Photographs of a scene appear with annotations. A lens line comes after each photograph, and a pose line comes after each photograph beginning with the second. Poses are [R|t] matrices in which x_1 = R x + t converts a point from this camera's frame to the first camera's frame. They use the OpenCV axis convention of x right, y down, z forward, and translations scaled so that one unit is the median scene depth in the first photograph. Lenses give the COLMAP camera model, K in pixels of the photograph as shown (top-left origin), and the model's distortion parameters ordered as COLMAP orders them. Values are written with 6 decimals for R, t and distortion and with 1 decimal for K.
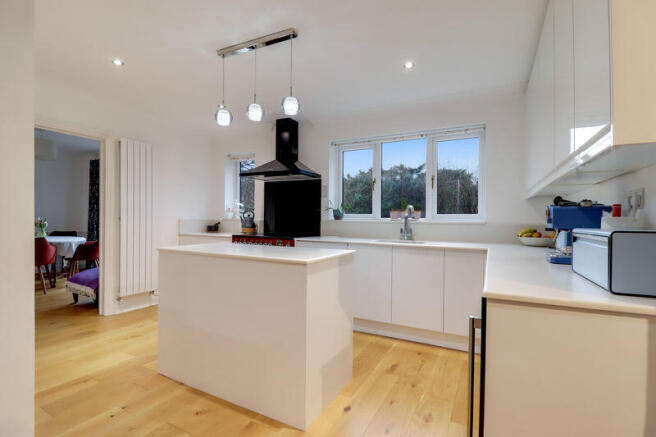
lens RADIAL K [[310.7, 0, 327.3], [0, 310.7, 214.5], [0, 0, 1]] dist [-0.013347, -0.000562]
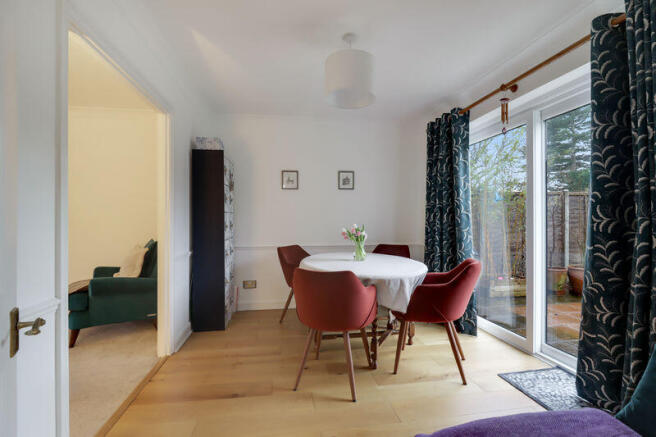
lens RADIAL K [[310.7, 0, 327.3], [0, 310.7, 214.5], [0, 0, 1]] dist [-0.013347, -0.000562]
pose [[0.606350, -0.007424, -0.795164, -0.532746], [0.001887, 0.999967, -0.007897, -0.001507], [0.795196, 0.003288, 0.606344, 0.630510]]
